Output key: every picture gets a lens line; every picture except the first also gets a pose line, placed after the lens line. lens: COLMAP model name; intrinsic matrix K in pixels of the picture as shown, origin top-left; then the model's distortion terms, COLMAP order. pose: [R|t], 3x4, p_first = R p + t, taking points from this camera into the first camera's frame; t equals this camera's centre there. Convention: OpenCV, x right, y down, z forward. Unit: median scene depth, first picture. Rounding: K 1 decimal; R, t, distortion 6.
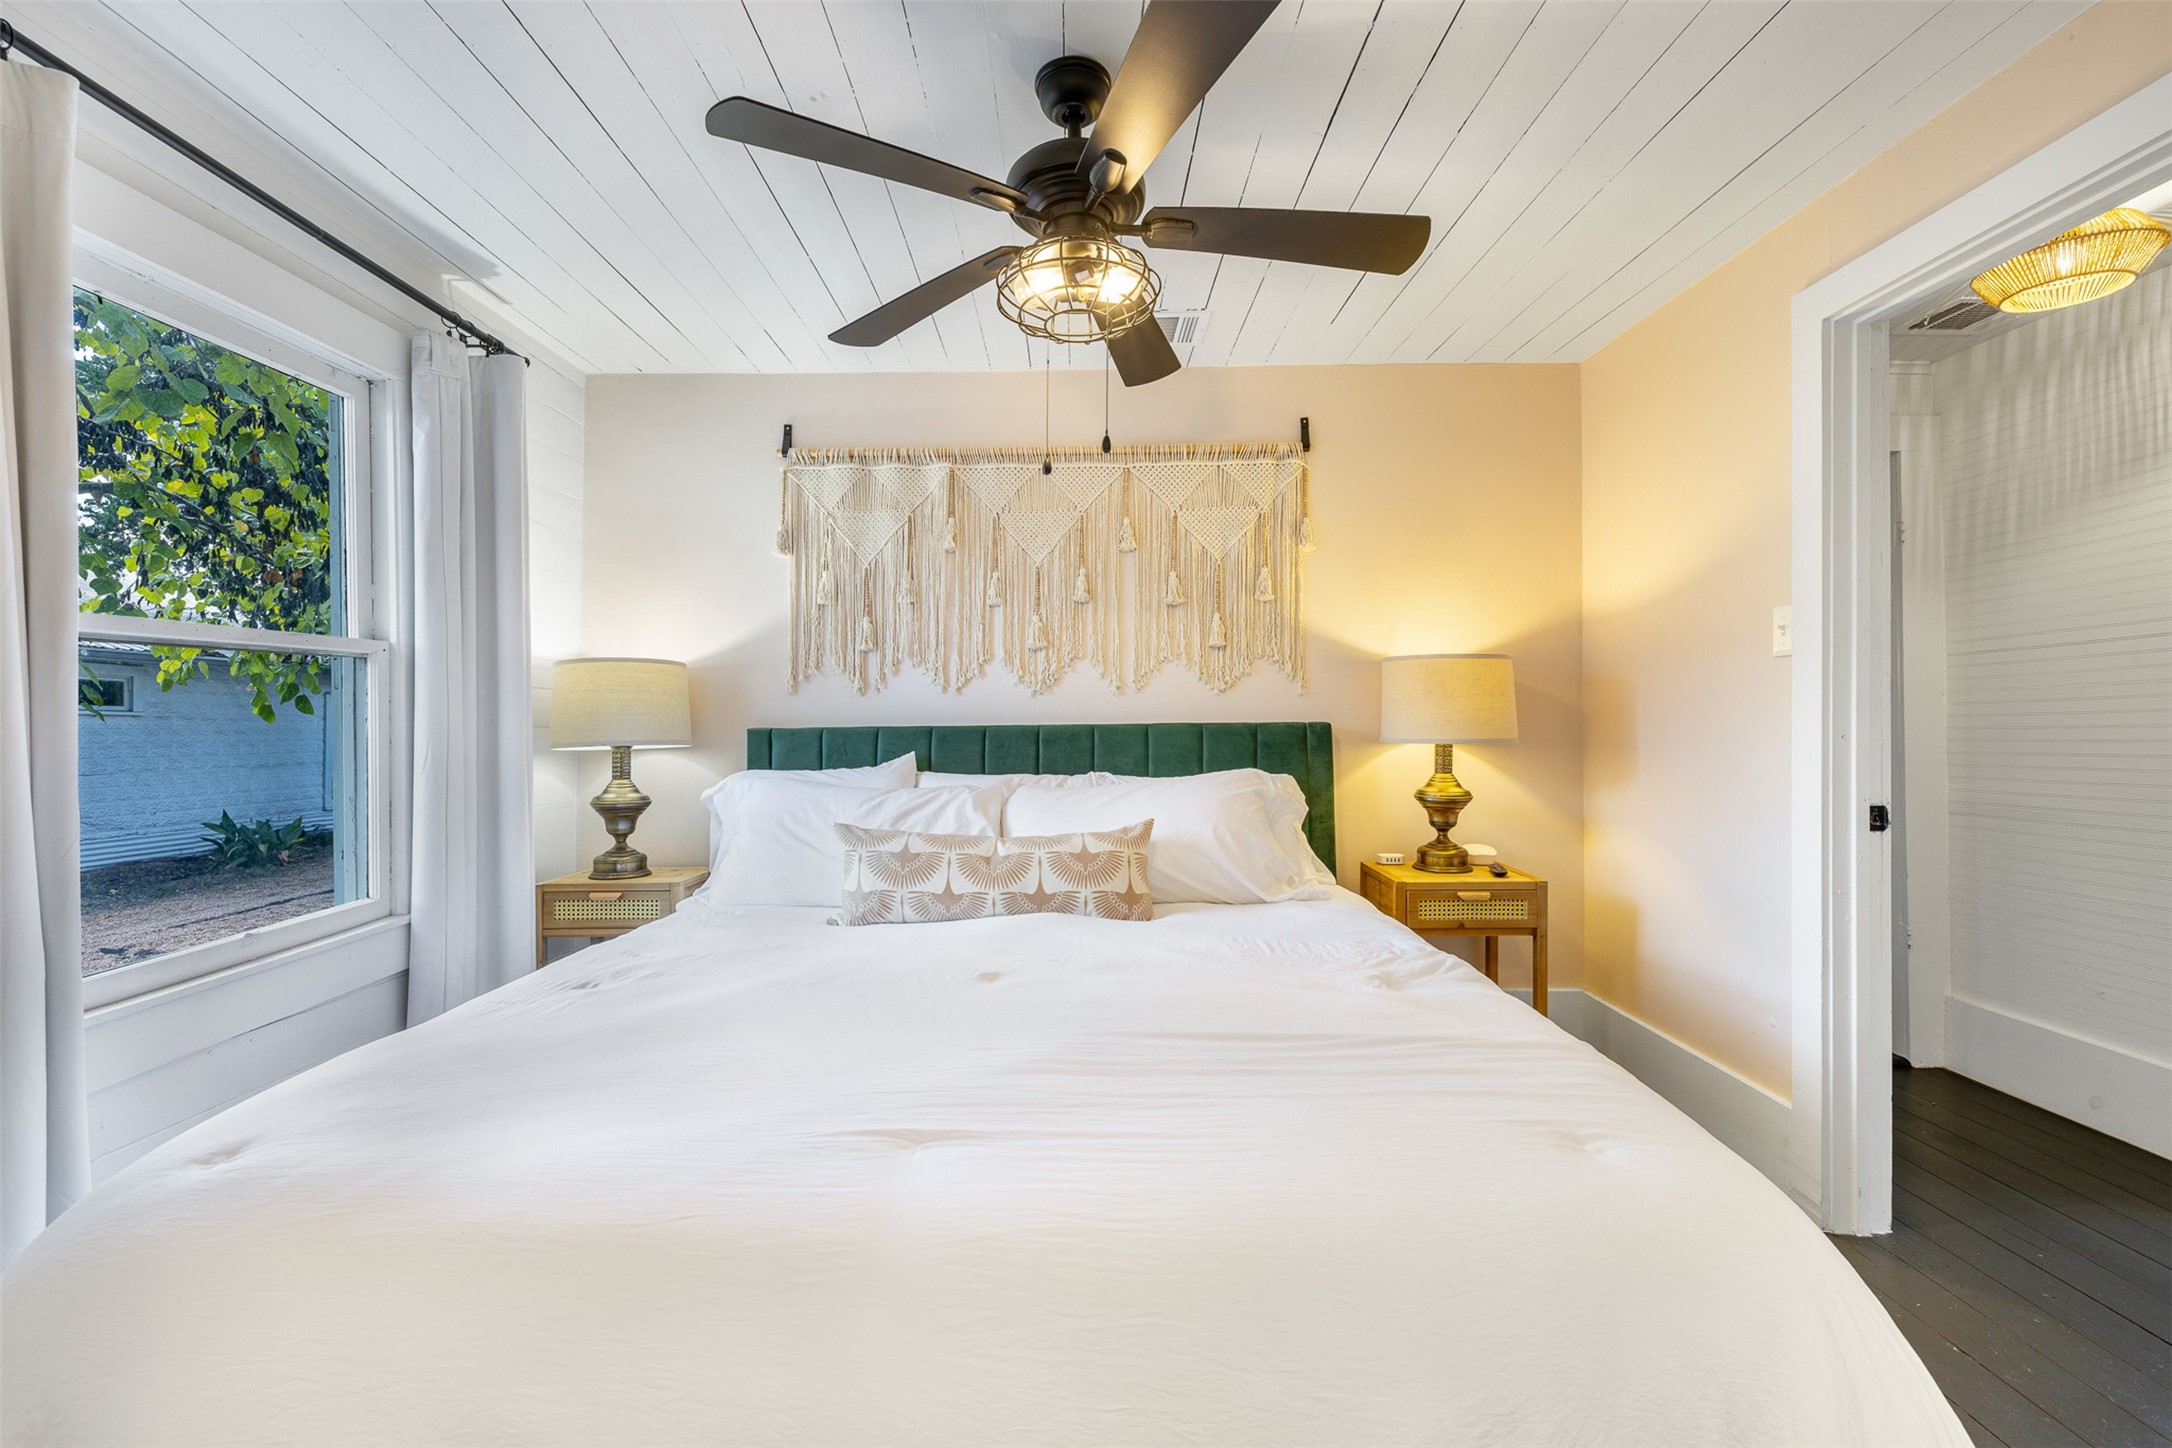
lens RADIAL K [[882.9, 0, 1086.0], [0, 882.9, 724.0], [0, 0, 1]] dist [0.001461, 0.000189]
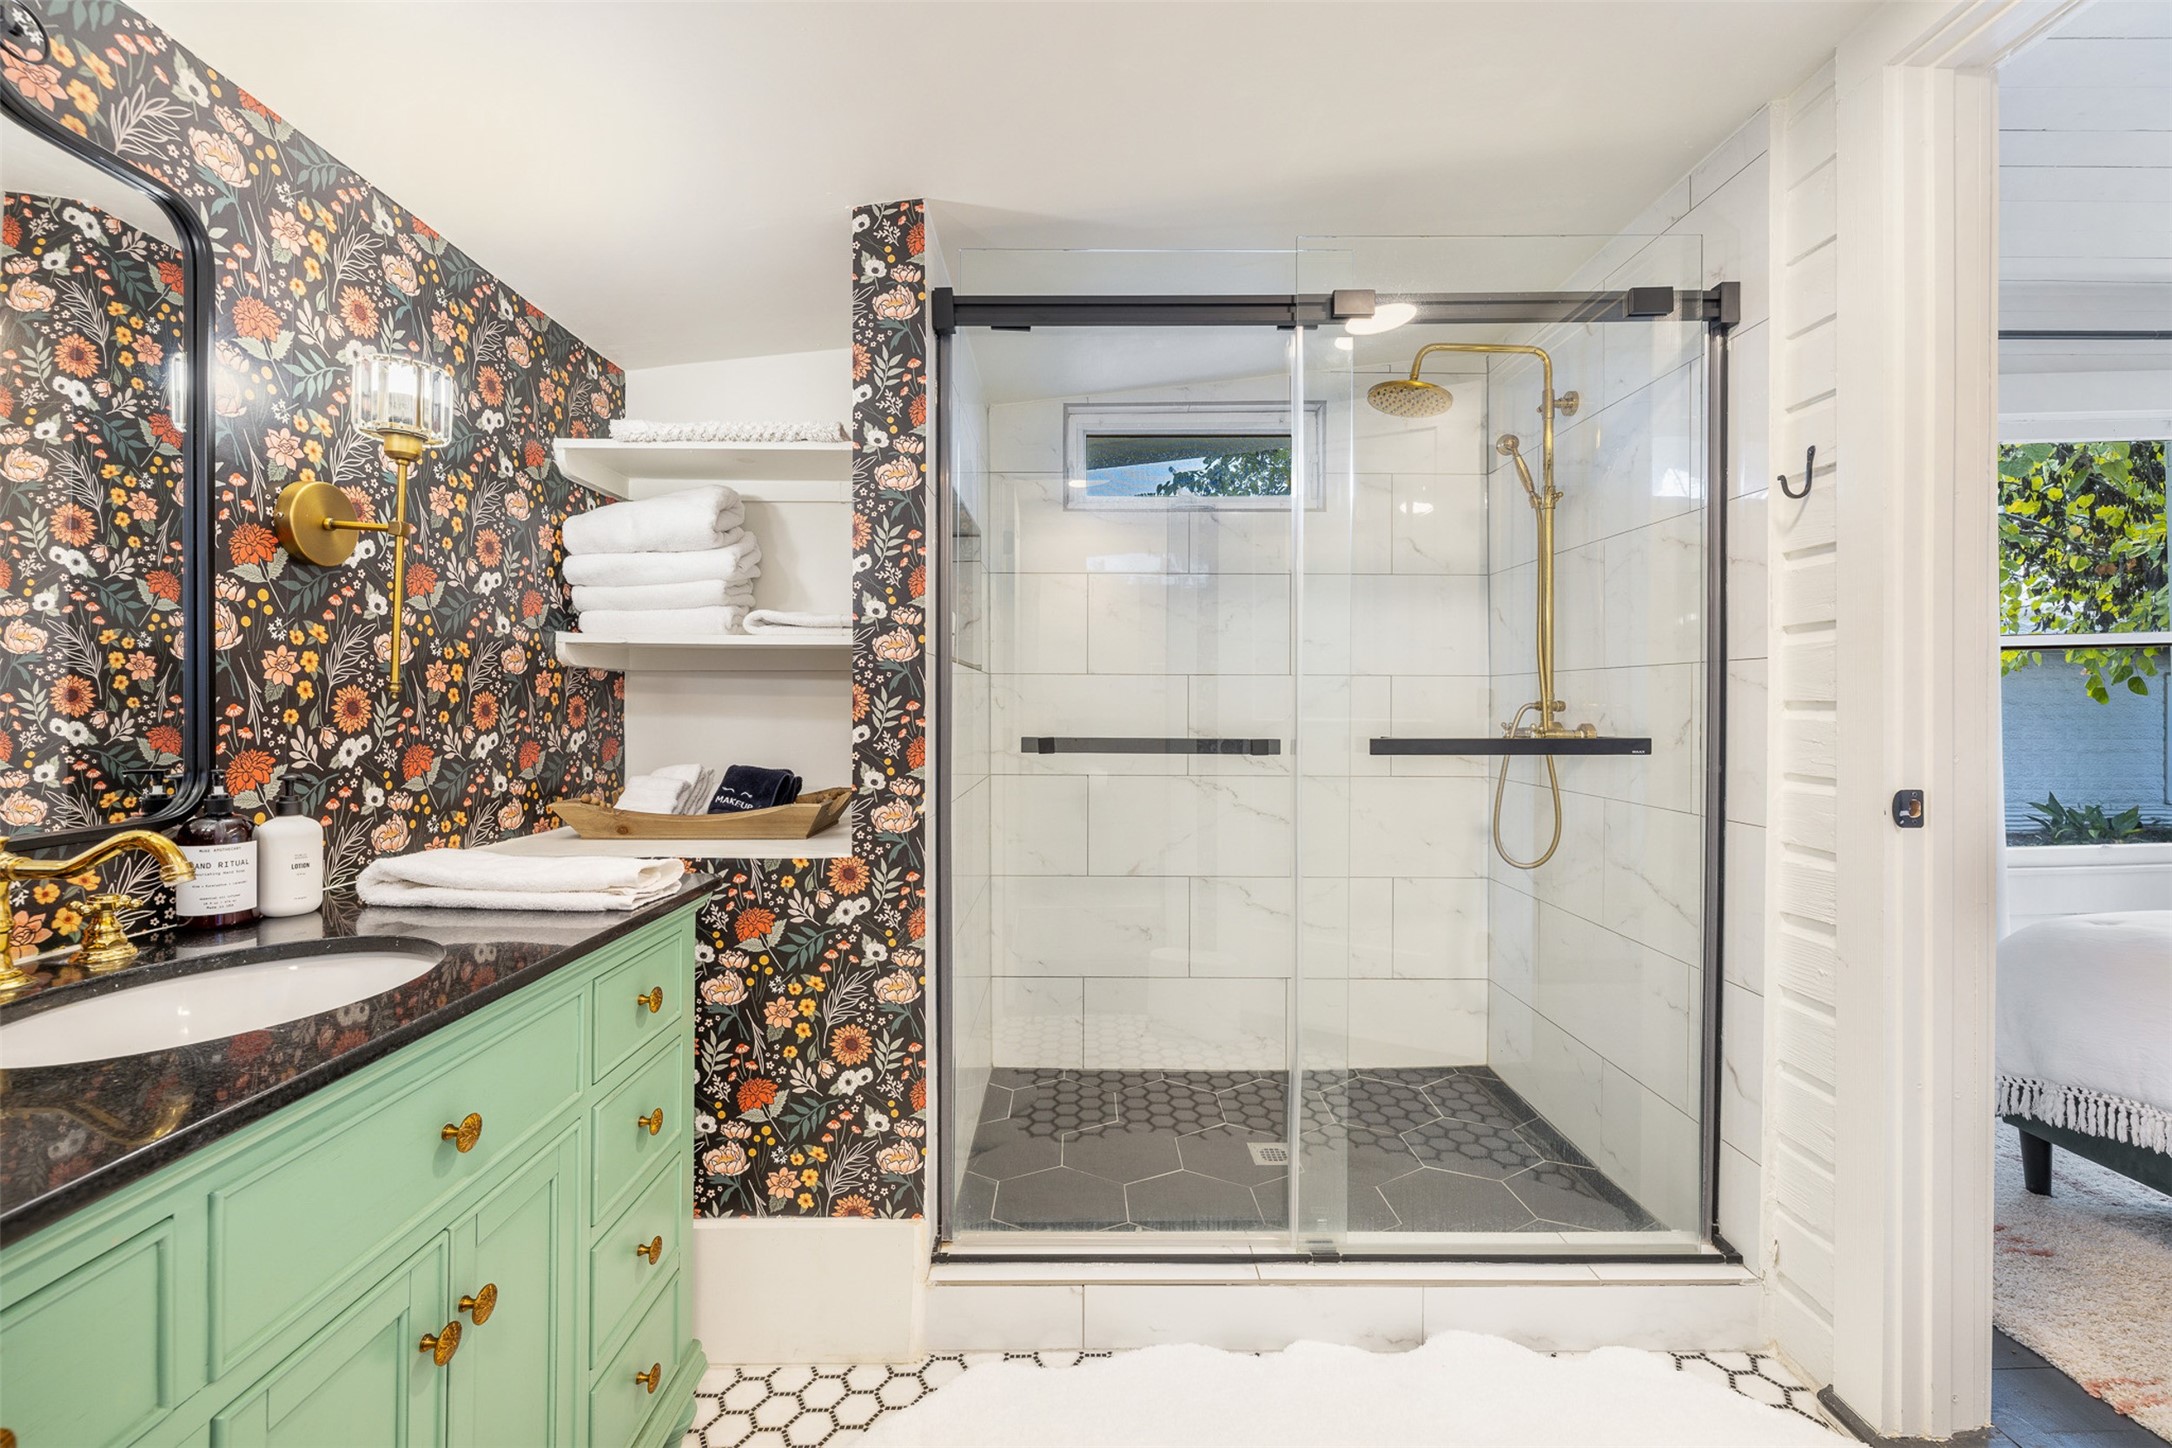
lens RADIAL K [[910.1, 0, 1087.1], [0, 910.1, 700.7], [0, 0, 1]] dist [0.001377, 0.000080]
pose [[-0.010141, -0.008375, -0.999914, 0.224632], [-0.003346, 0.999960, -0.008342, 0.009183], [0.999943, 0.003261, -0.010169, -0.255008]]
